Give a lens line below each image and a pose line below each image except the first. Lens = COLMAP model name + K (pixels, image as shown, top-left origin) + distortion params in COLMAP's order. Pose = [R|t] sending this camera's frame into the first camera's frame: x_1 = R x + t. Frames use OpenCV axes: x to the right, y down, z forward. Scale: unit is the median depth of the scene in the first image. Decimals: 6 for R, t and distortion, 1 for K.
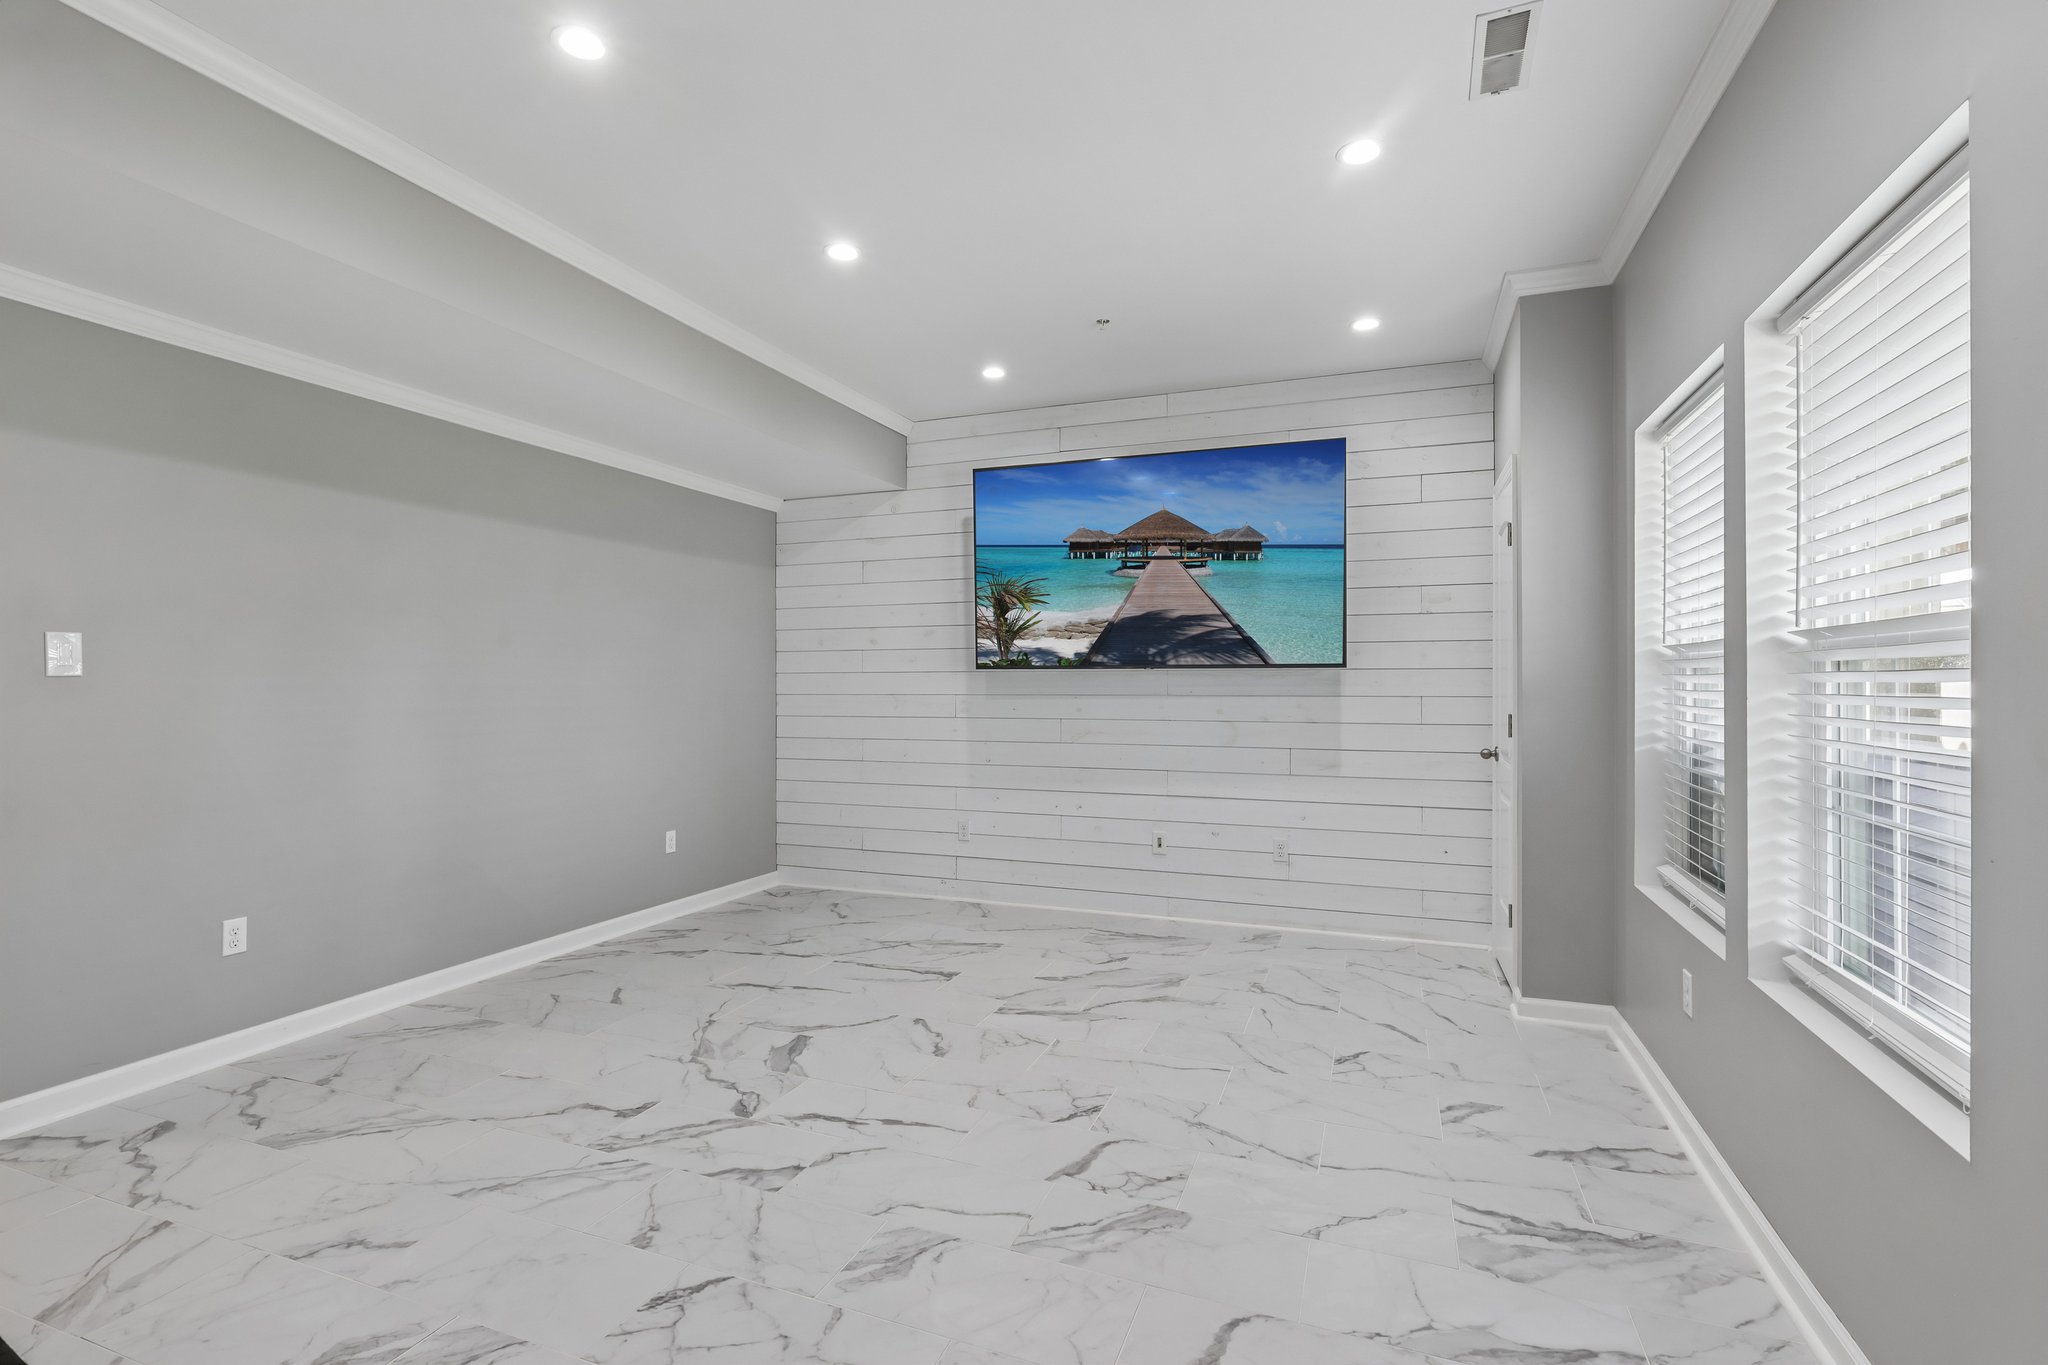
lens RADIAL K [[945.3, 0, 1014.2], [0, 945.3, 680.0], [0, 0, 1]] dist [-0.004700, 0.001193]
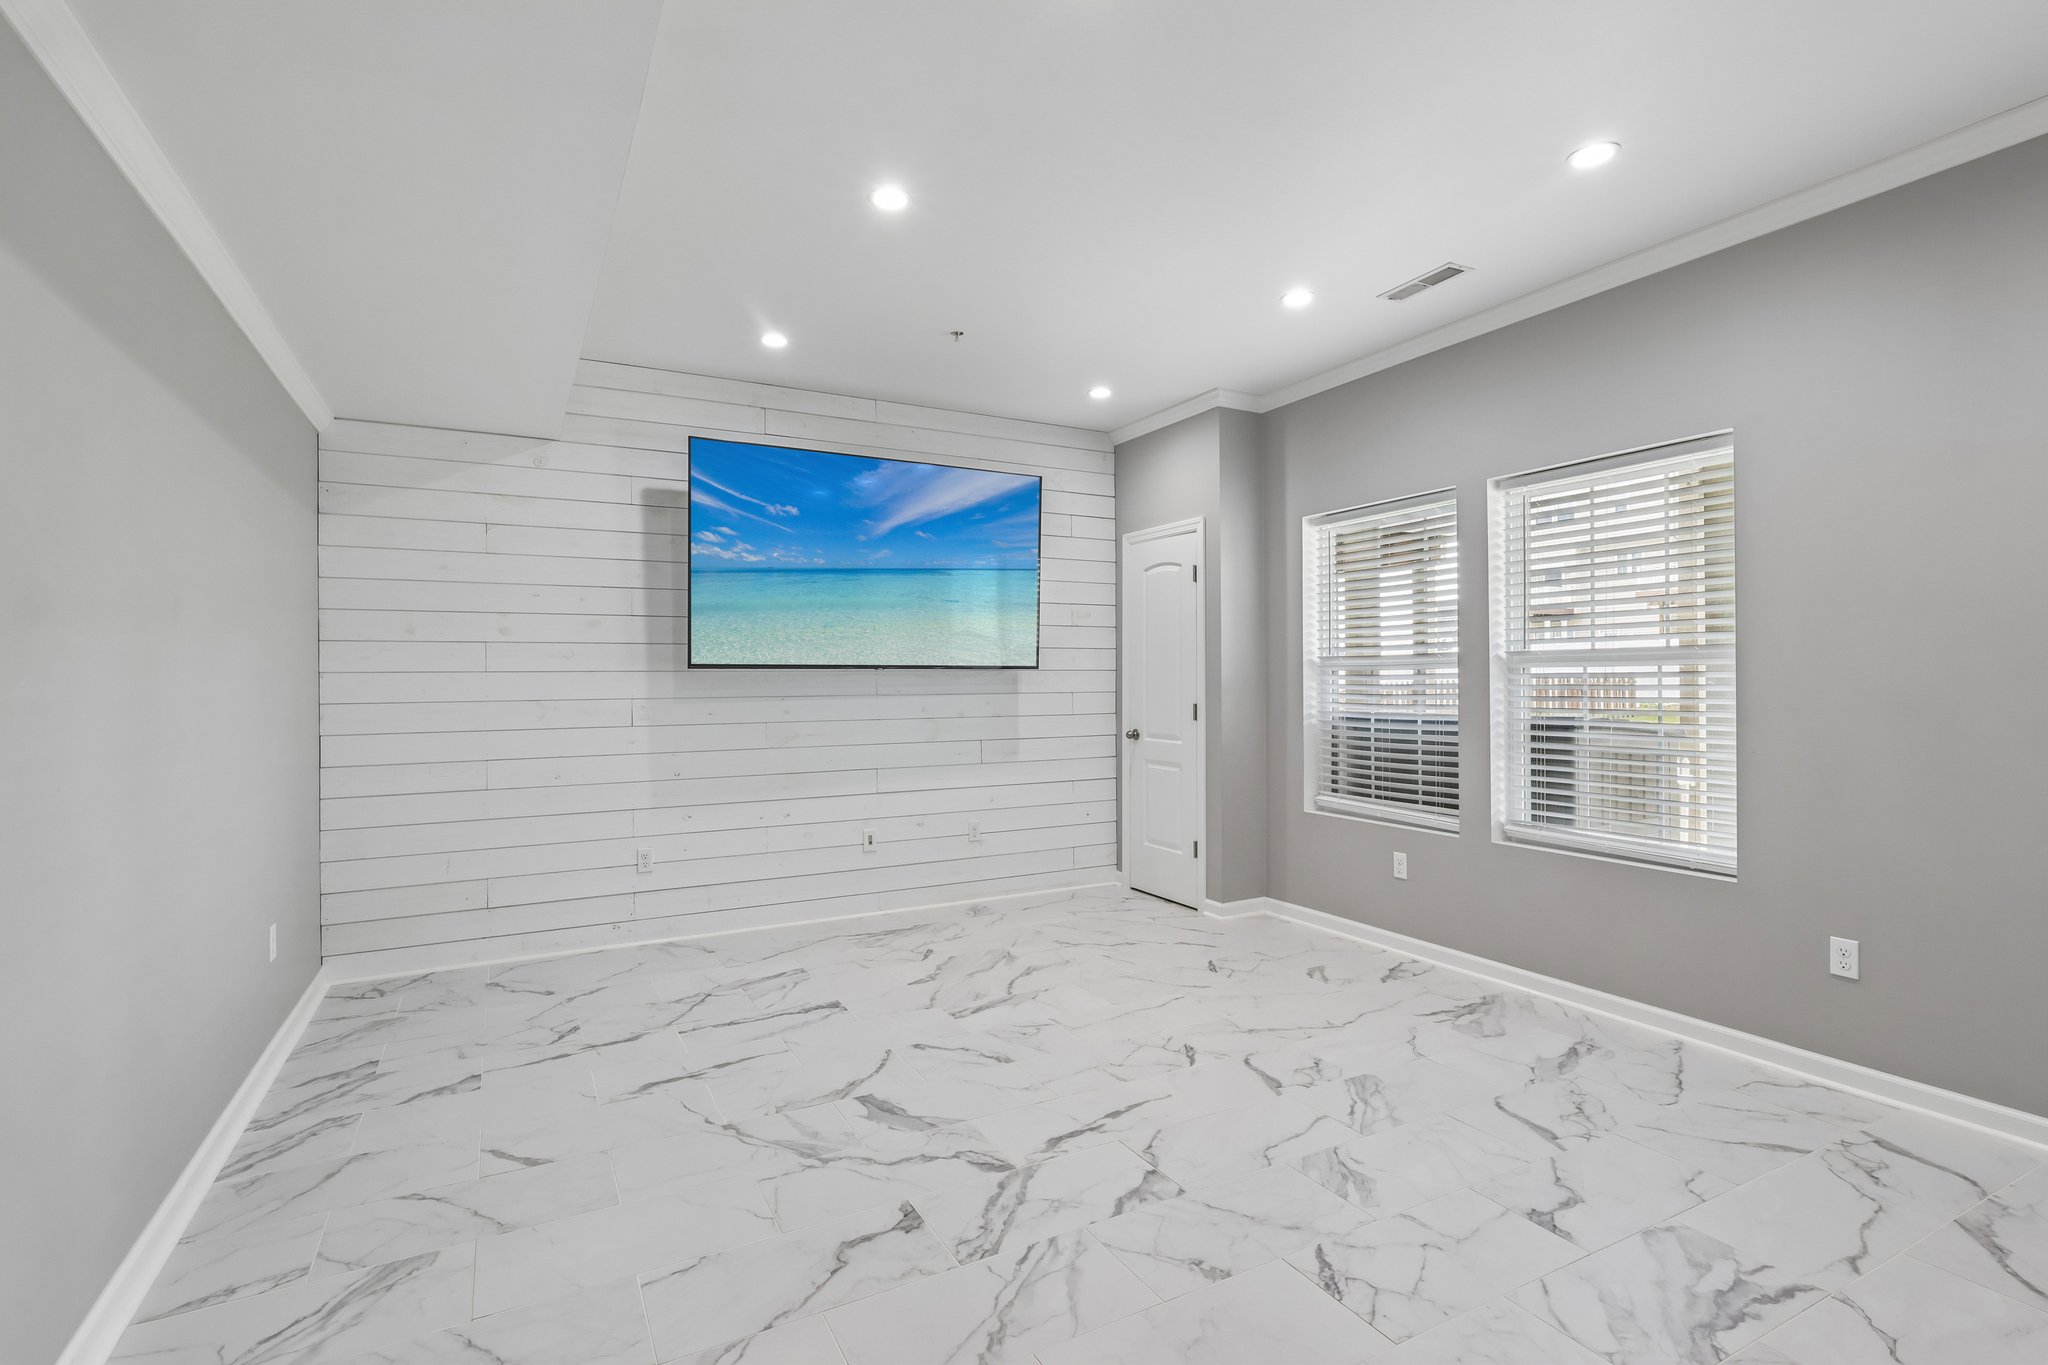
lens RADIAL K [[945.3, 0, 1013.4], [0, 945.3, 677.4], [0, 0, 1]] dist [-0.004700, 0.001193]
pose [[0.651874, -0.002677, 0.758323, -0.830624], [0.004520, 0.999990, -0.000355, -0.002846], [-0.758314, 0.003659, 0.651879, 0.356456]]
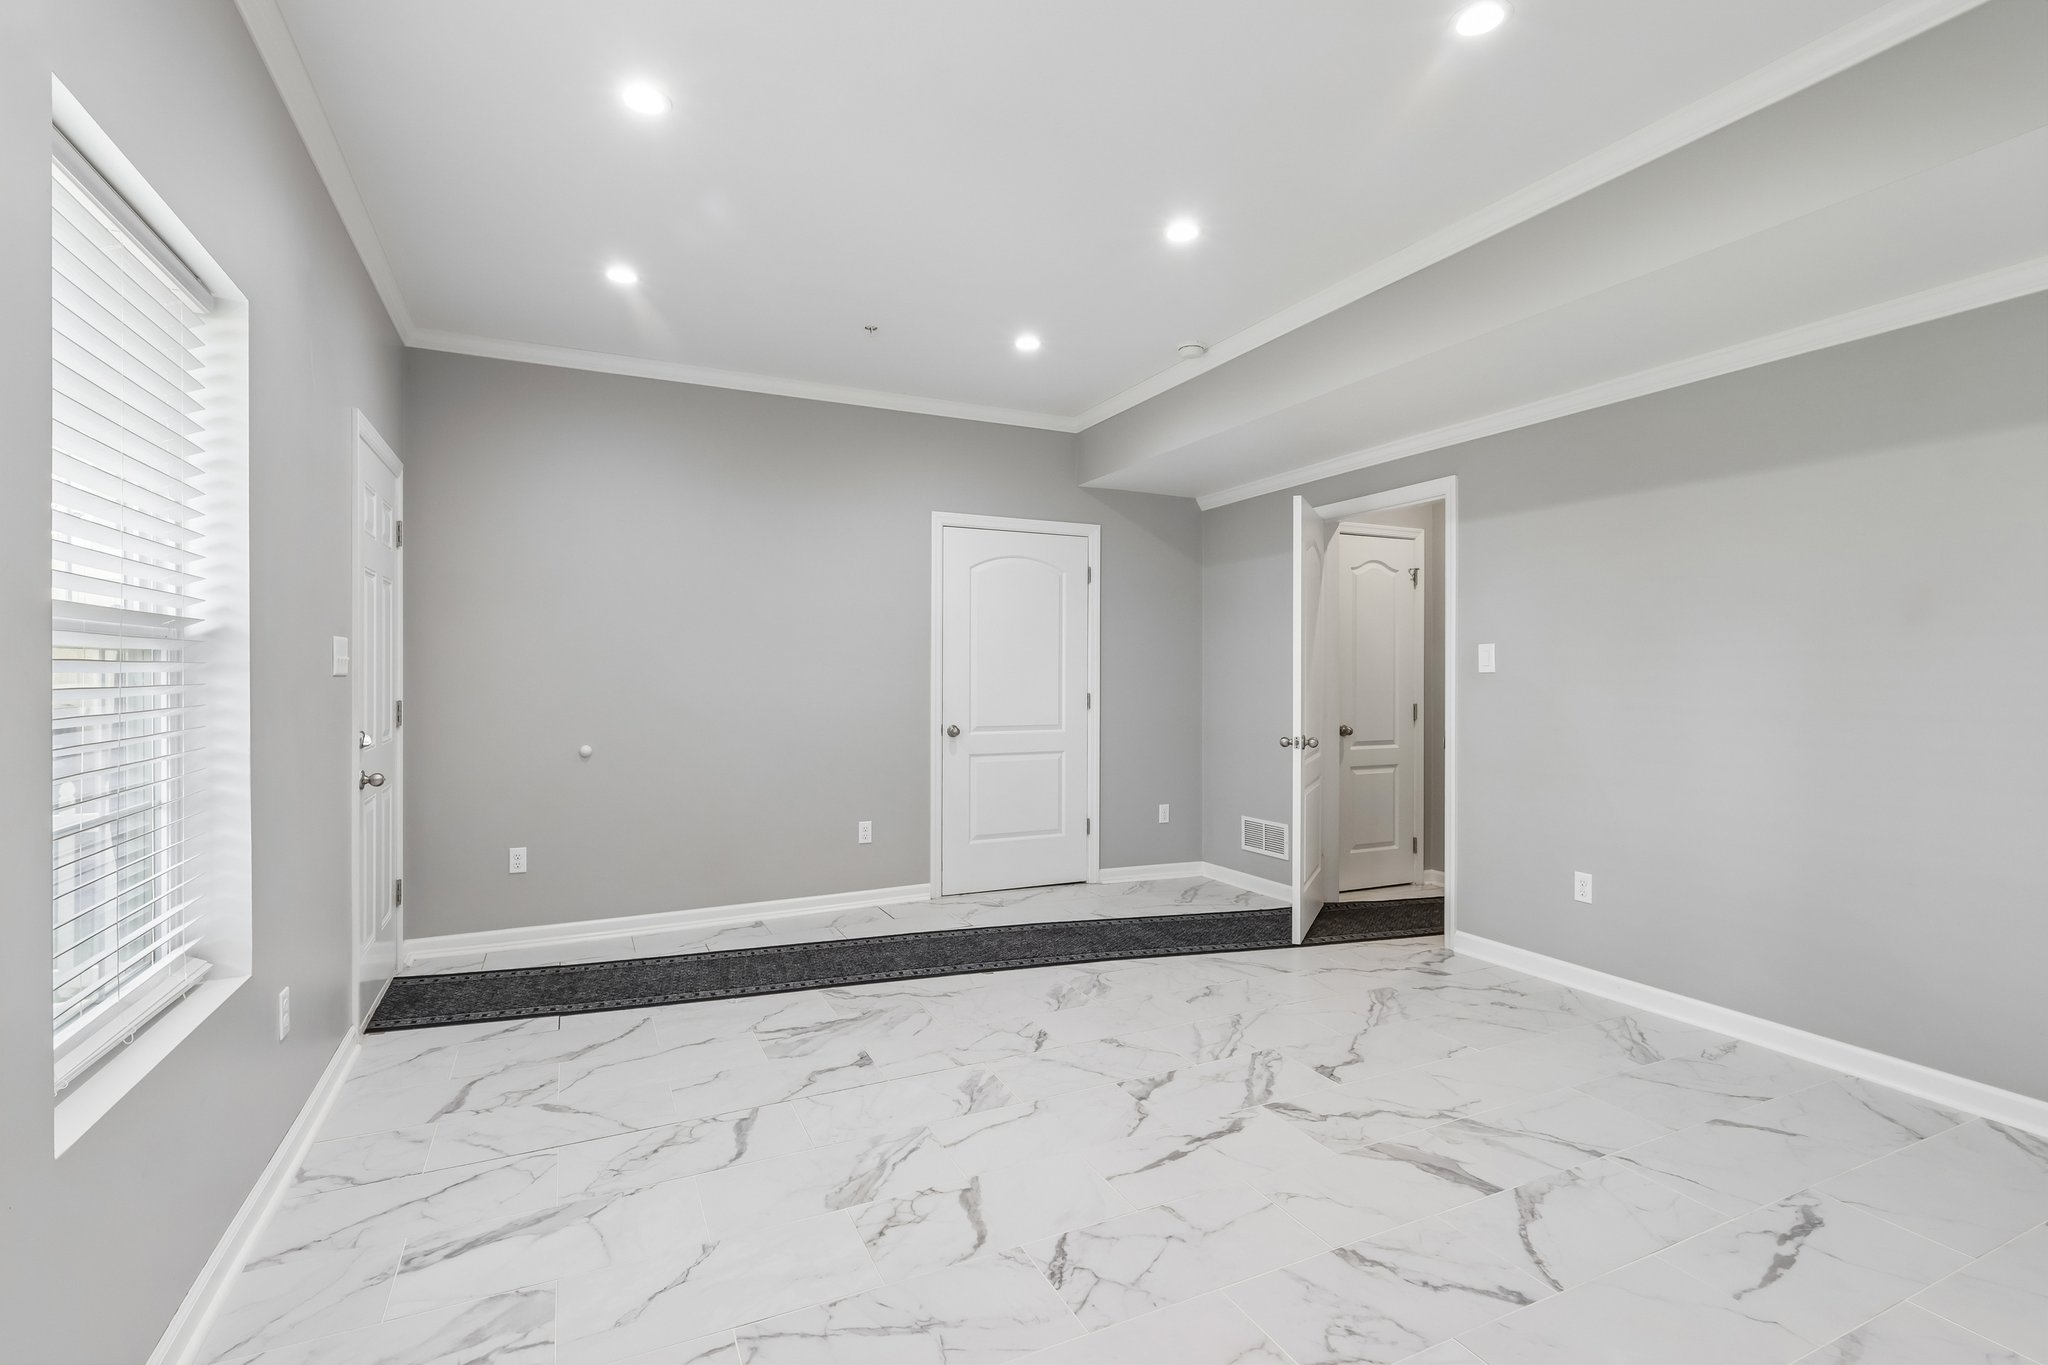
lens RADIAL K [[945.3, 0, 1011.8], [0, 945.3, 680.4], [0, 0, 1]] dist [-0.004700, 0.001193]
pose [[-0.690400, 0.001091, -0.723427, 0.549073], [-0.001176, 0.999996, 0.002630, 0.004332], [0.723427, 0.002667, -0.690395, 1.295455]]
